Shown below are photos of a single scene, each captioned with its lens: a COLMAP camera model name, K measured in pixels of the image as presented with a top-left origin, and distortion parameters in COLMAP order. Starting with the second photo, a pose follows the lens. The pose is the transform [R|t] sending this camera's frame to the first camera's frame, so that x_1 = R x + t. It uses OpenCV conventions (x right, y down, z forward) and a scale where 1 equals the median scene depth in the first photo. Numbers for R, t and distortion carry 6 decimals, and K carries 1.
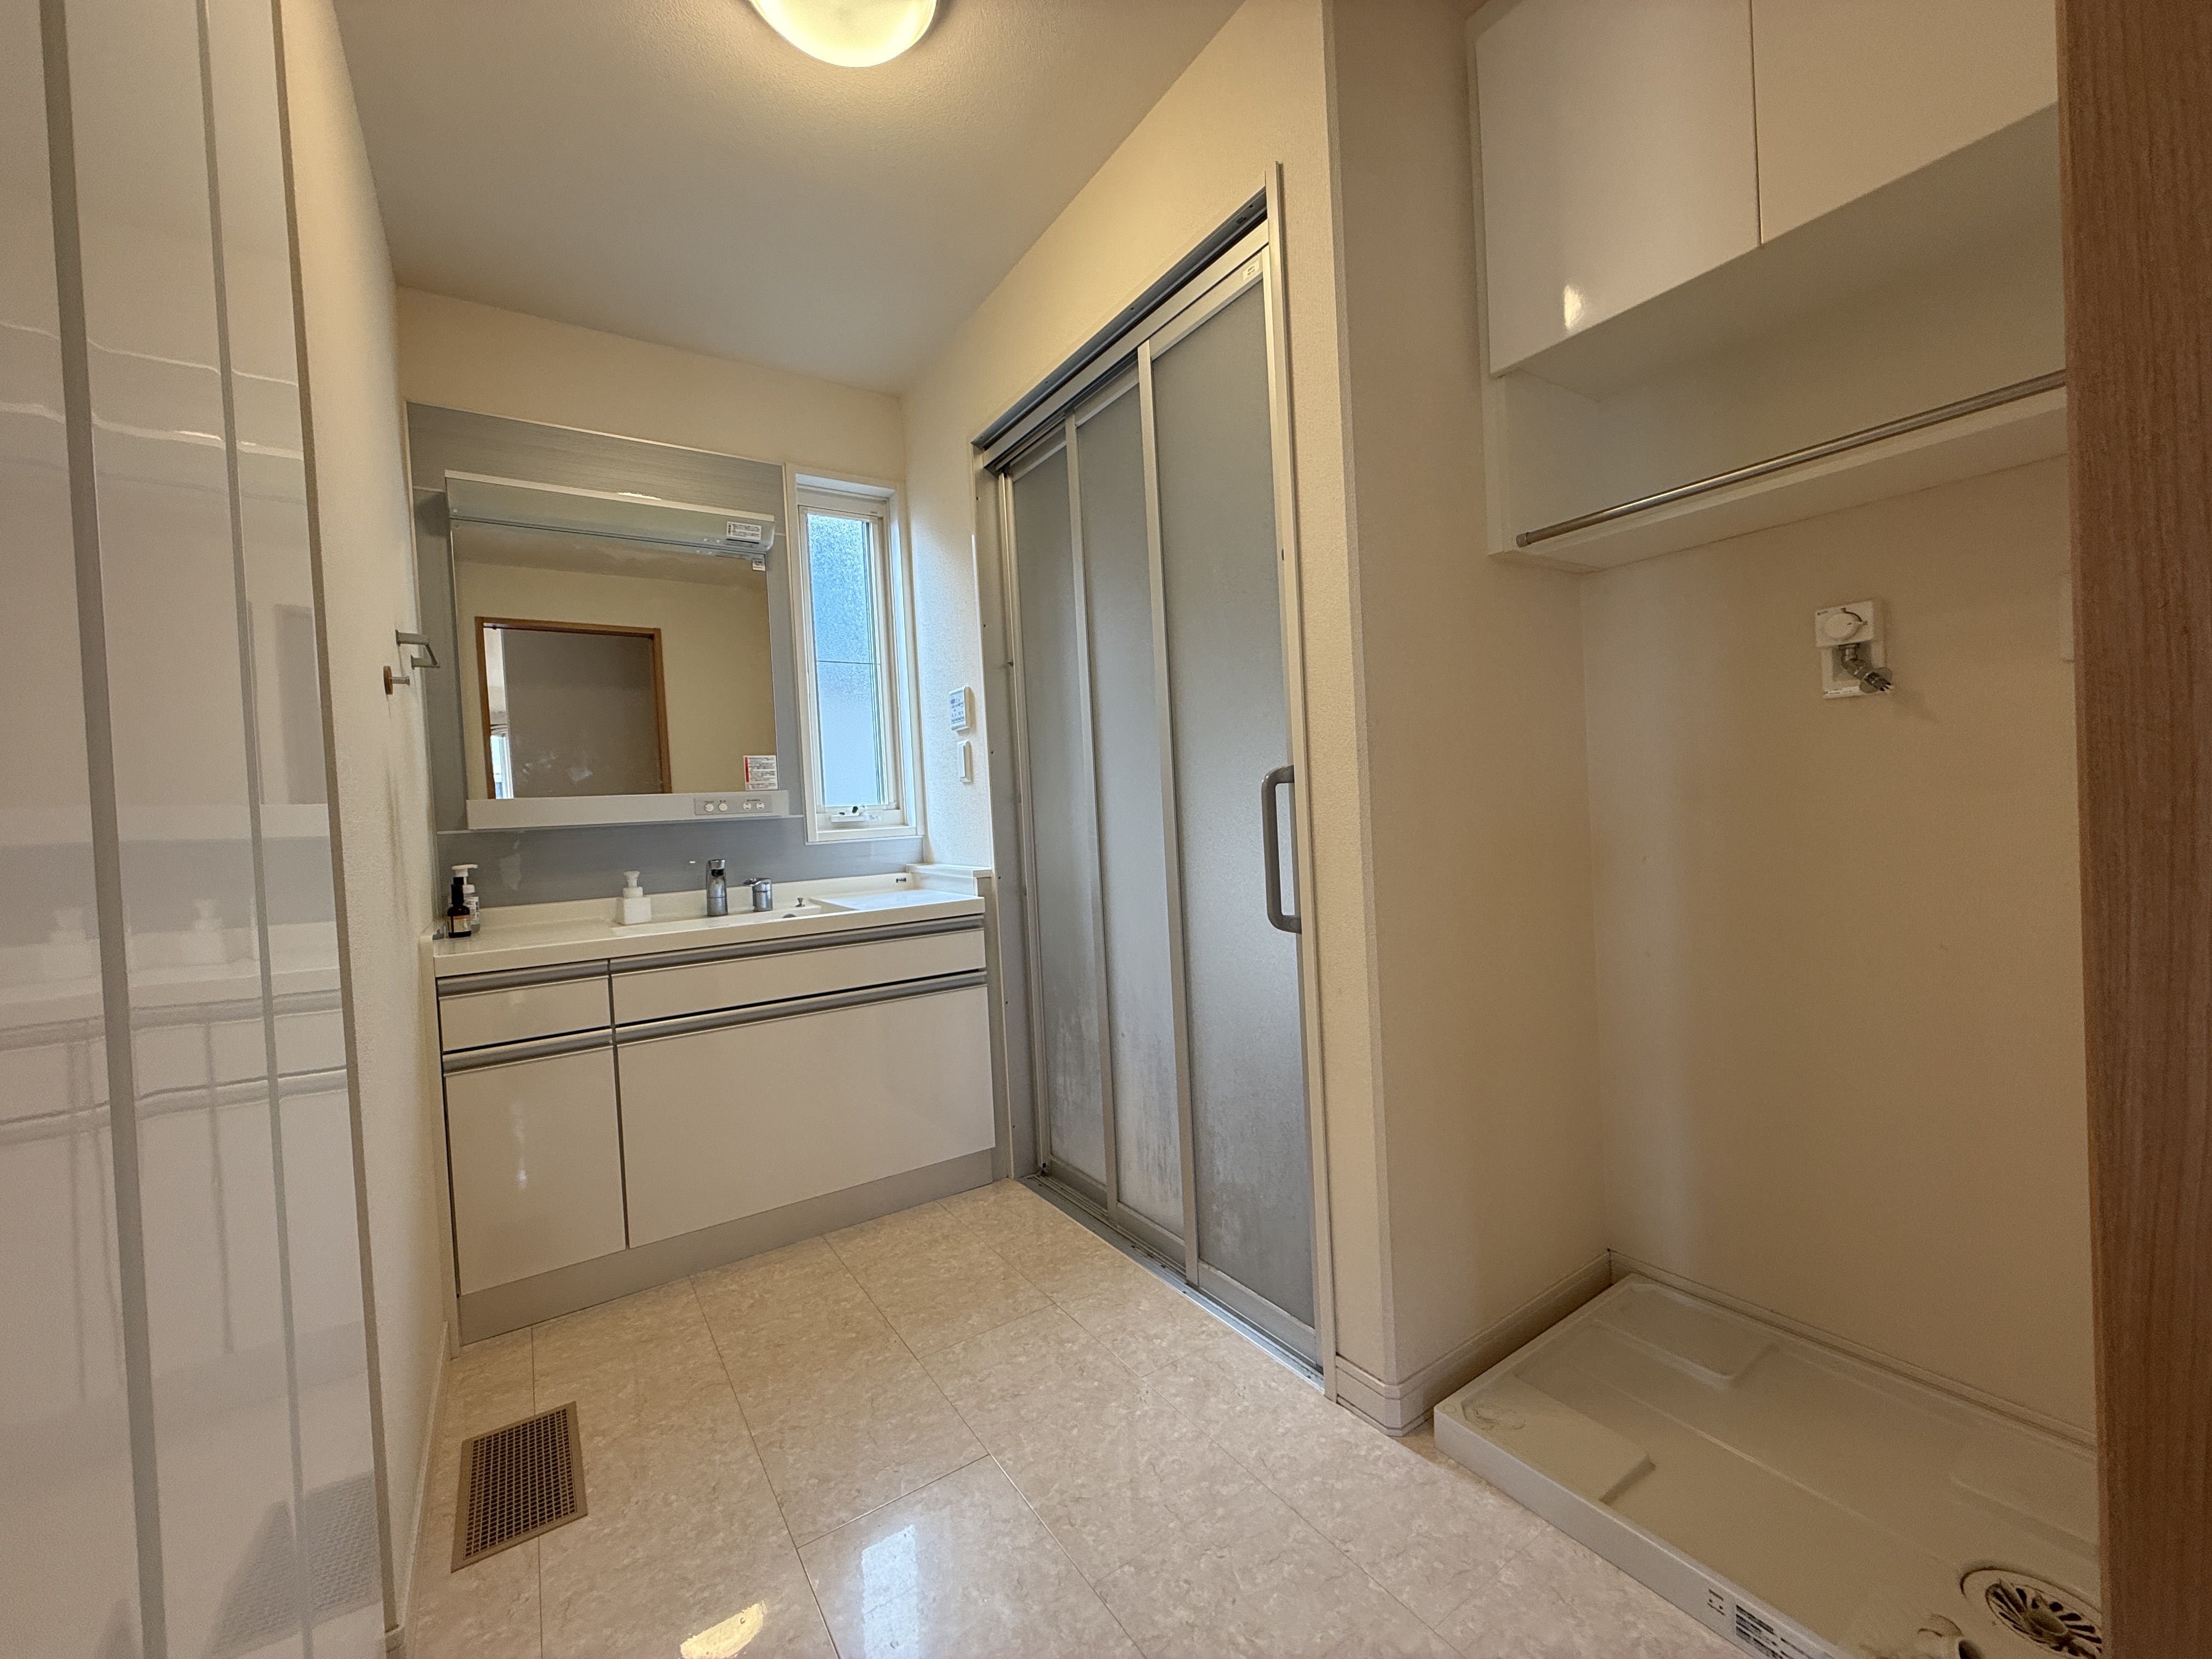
lens RADIAL K [[876.3, 0, 1099.0], [0, 876.3, 826.7], [0, 0, 1]] dist [-0.001631, 0.000082]
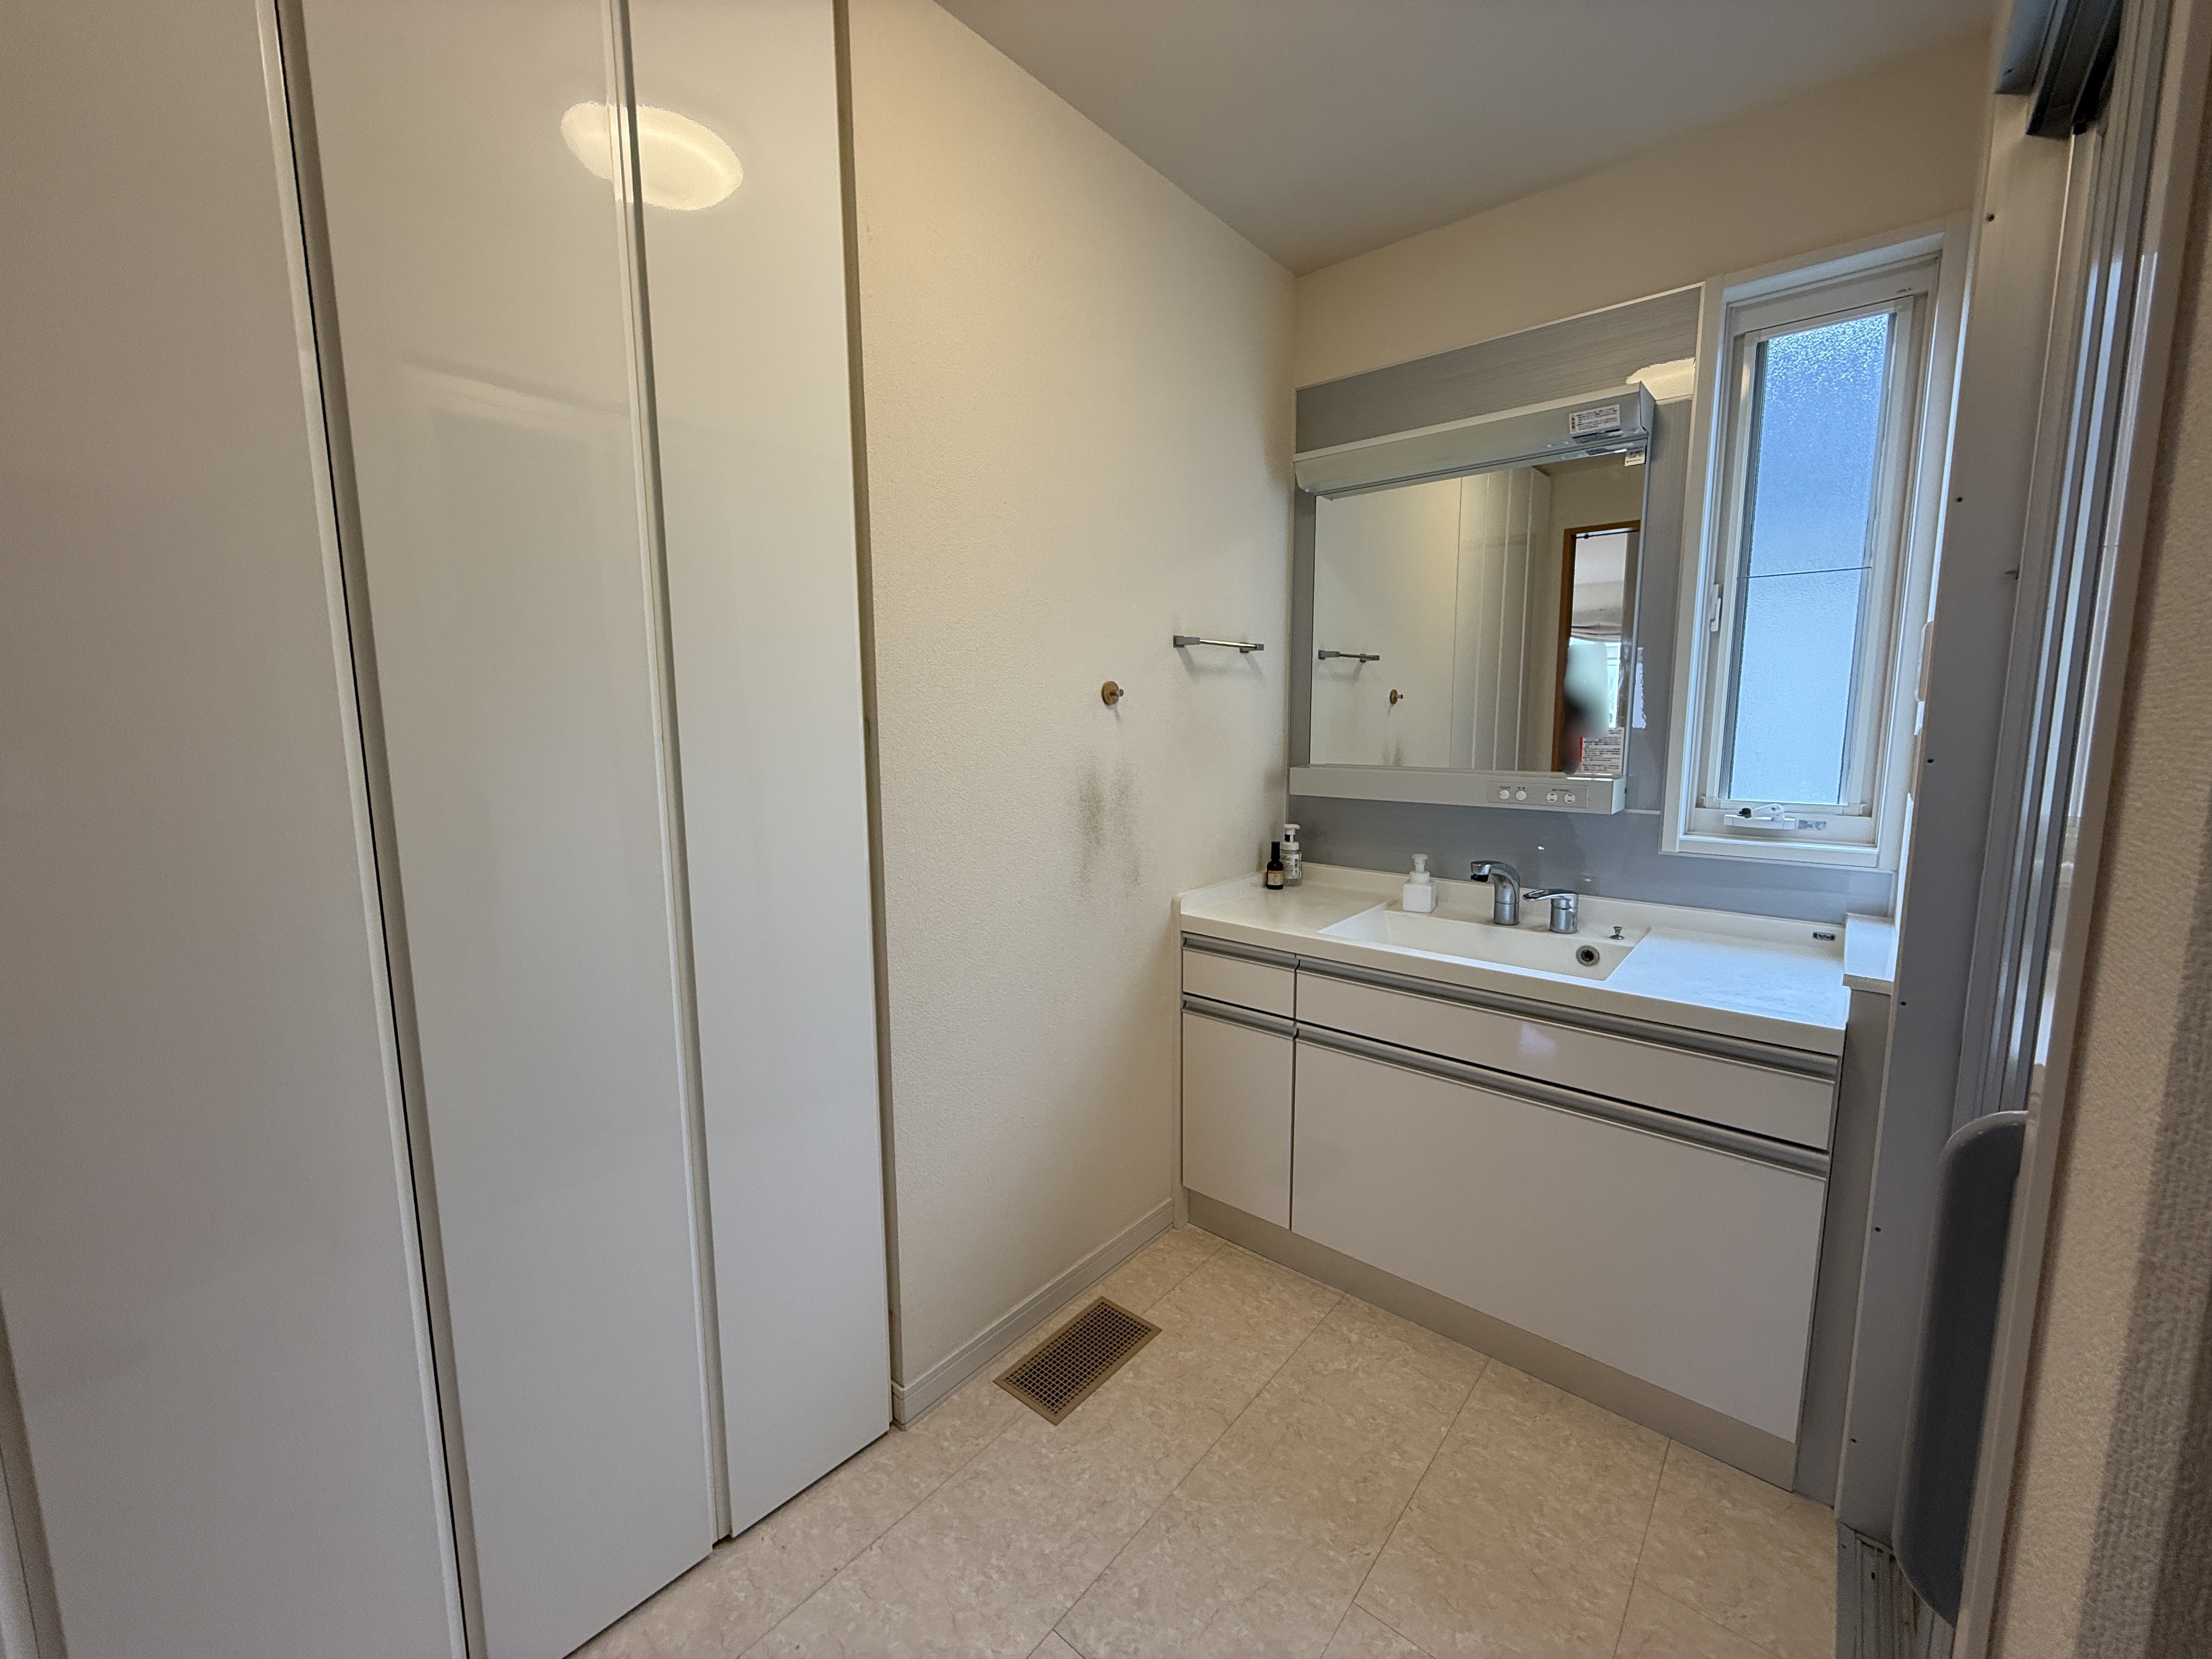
lens RADIAL K [[876.3, 0, 1105.4], [0, 876.3, 829.5], [0, 0, 1]] dist [-0.001631, 0.000082]
pose [[0.279870, 0.173843, -0.944167, 0.257464], [-0.029543, 0.984562, 0.172524, -0.134362], [0.959583, -0.020390, 0.280685, 0.463131]]
